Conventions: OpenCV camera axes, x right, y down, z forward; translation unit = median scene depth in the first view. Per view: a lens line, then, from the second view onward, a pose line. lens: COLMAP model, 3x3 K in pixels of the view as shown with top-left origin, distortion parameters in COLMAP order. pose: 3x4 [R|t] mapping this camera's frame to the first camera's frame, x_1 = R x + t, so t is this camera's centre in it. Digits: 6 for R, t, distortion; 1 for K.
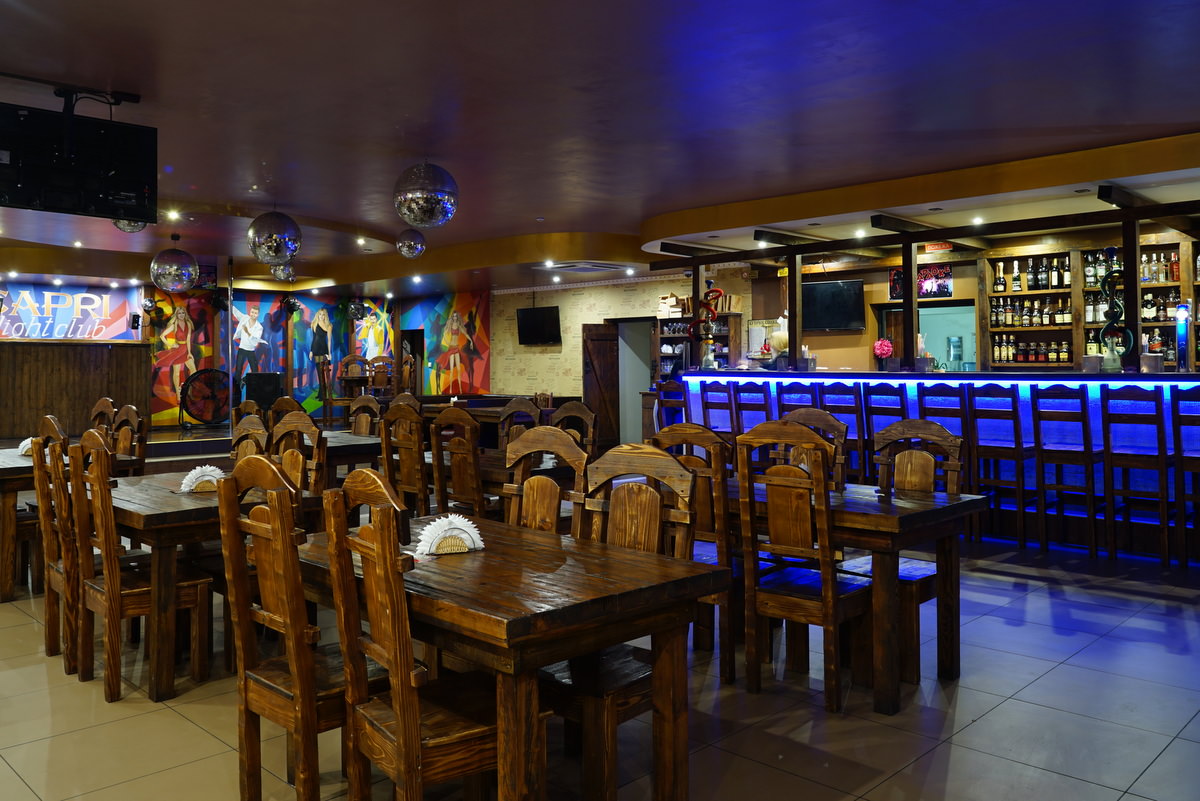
lens RADIAL K [[929.6, 0, 604.2], [0, 929.6, 371.0], [0, 0, 1]] dist [-0.000685, -0.000388]
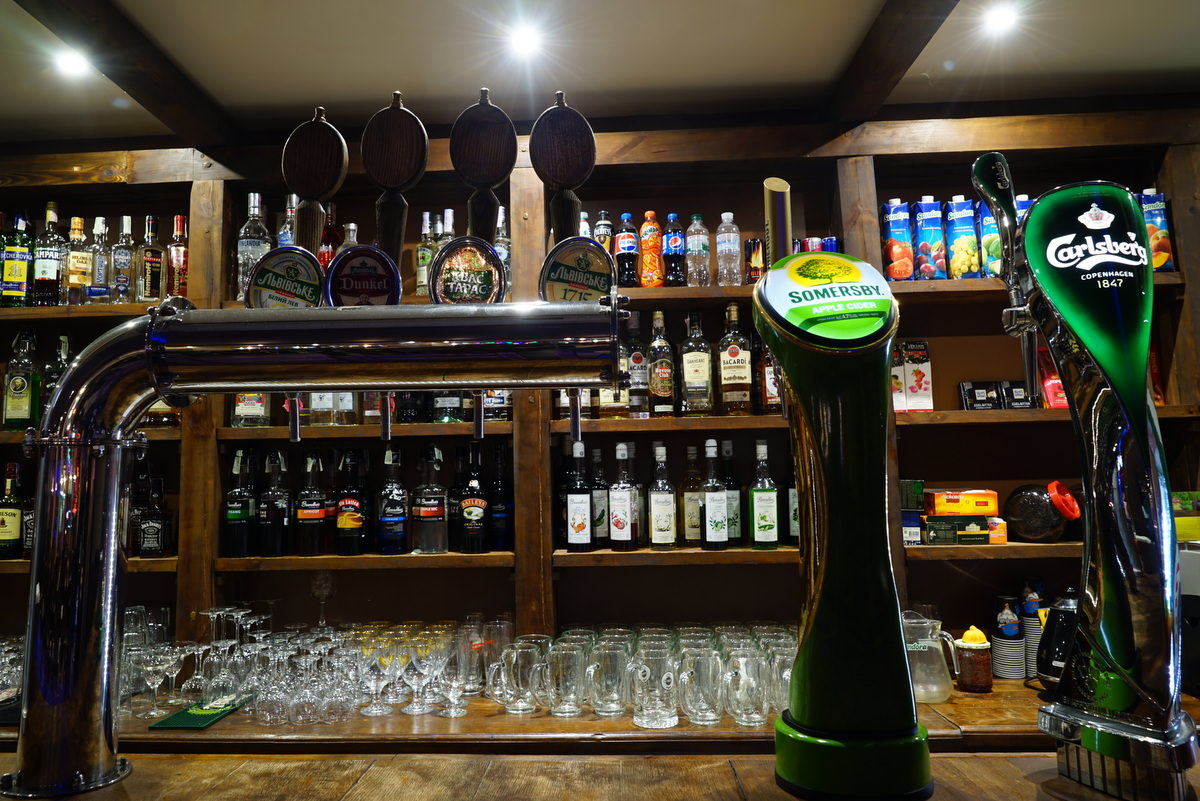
lens RADIAL K [[929.6, 0, 604.2], [0, 929.6, 371.0], [0, 0, 1]] dist [-0.000685, -0.000388]
pose [[0.745869, 0.078315, 0.661473, 0.403499], [0.017502, 0.990417, -0.136995, -0.020745], [-0.665863, 0.113757, 0.737350, 0.525583]]
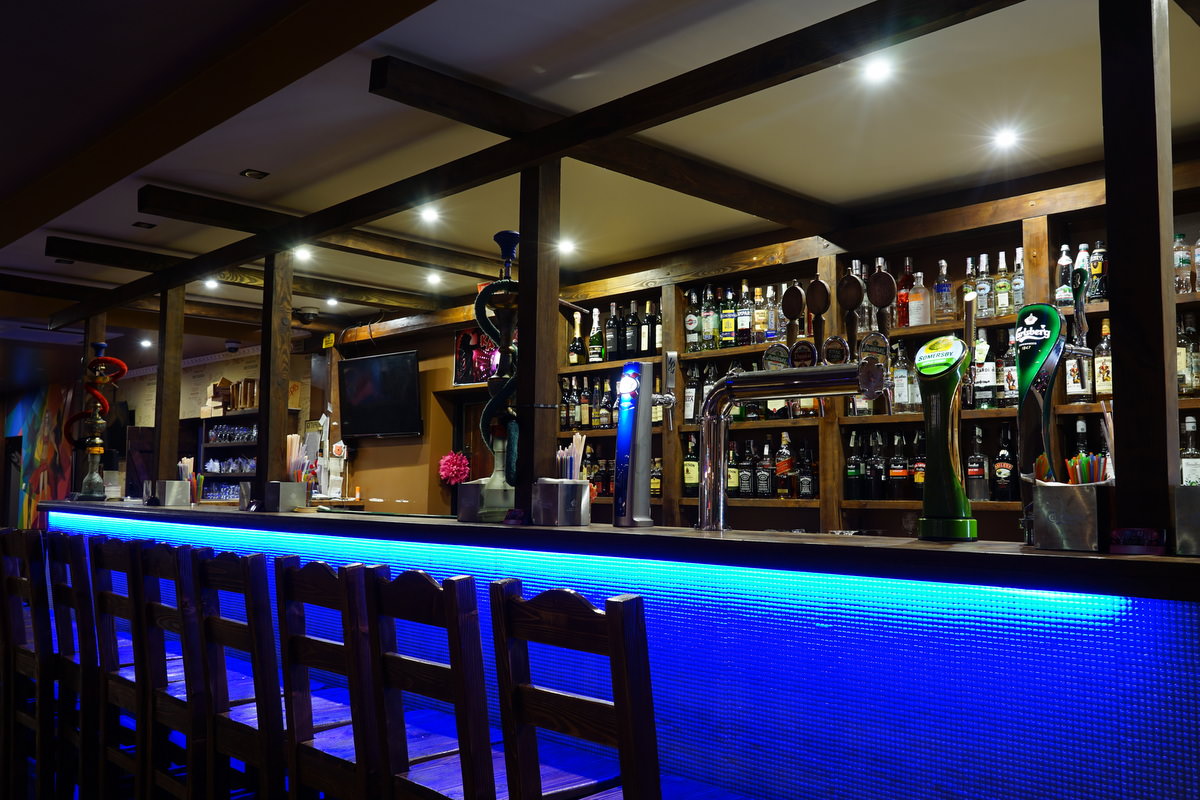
lens RADIAL K [[1013.1, 0, 600.0], [0, 1013.1, 400.0], [0, 0, 1]] dist [-0.002774, -0.000118]
pose [[0.999762, 0.014250, -0.016534, 0.399847], [-0.015788, 0.995164, -0.096951, -0.006832], [0.015073, 0.097189, 0.995152, 0.365310]]
